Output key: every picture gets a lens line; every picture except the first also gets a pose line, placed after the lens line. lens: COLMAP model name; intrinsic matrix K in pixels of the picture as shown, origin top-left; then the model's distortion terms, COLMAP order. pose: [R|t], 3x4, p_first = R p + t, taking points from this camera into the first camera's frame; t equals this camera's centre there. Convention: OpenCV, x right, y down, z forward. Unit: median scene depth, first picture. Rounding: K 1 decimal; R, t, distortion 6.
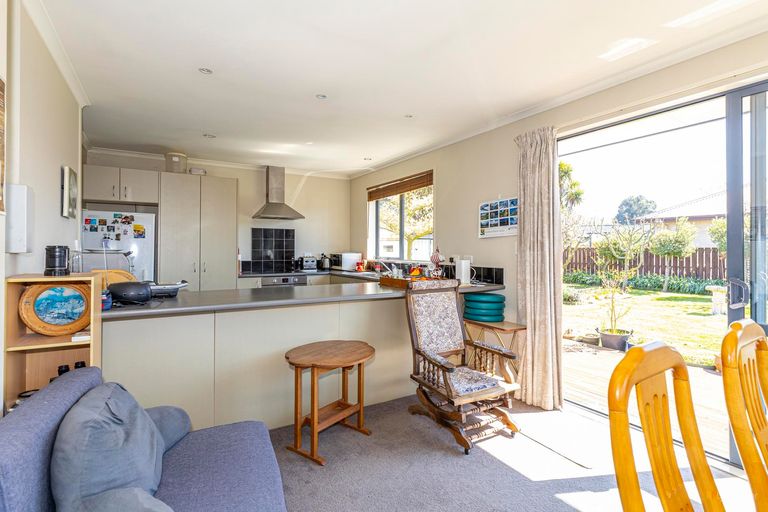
lens RADIAL K [[377.1, 0, 383.8], [0, 377.1, 252.5], [0, 0, 1]] dist [-0.000808, 0.001139]
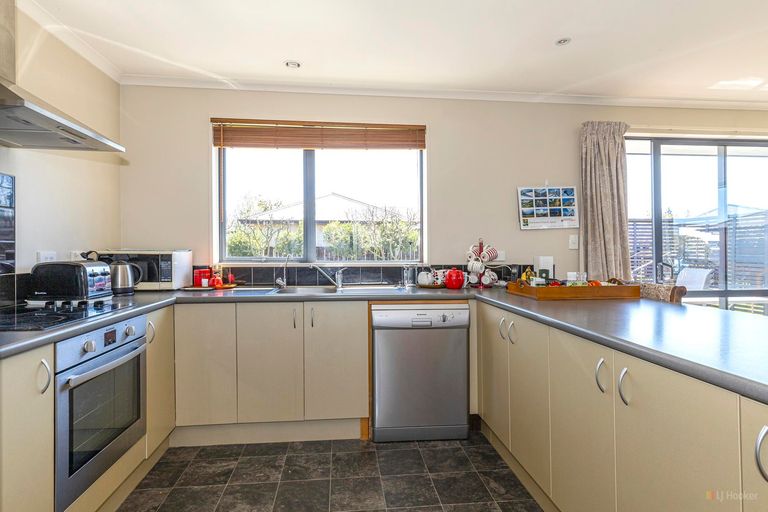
lens RADIAL K [[377.1, 0, 381.4], [0, 377.1, 250.4], [0, 0, 1]] dist [-0.000808, 0.001139]
pose [[0.425068, -0.004187, 0.905152, -0.640053], [0.009231, 0.999957, 0.000291, 0.004214], [-0.905114, 0.008232, 0.425089, 0.971106]]
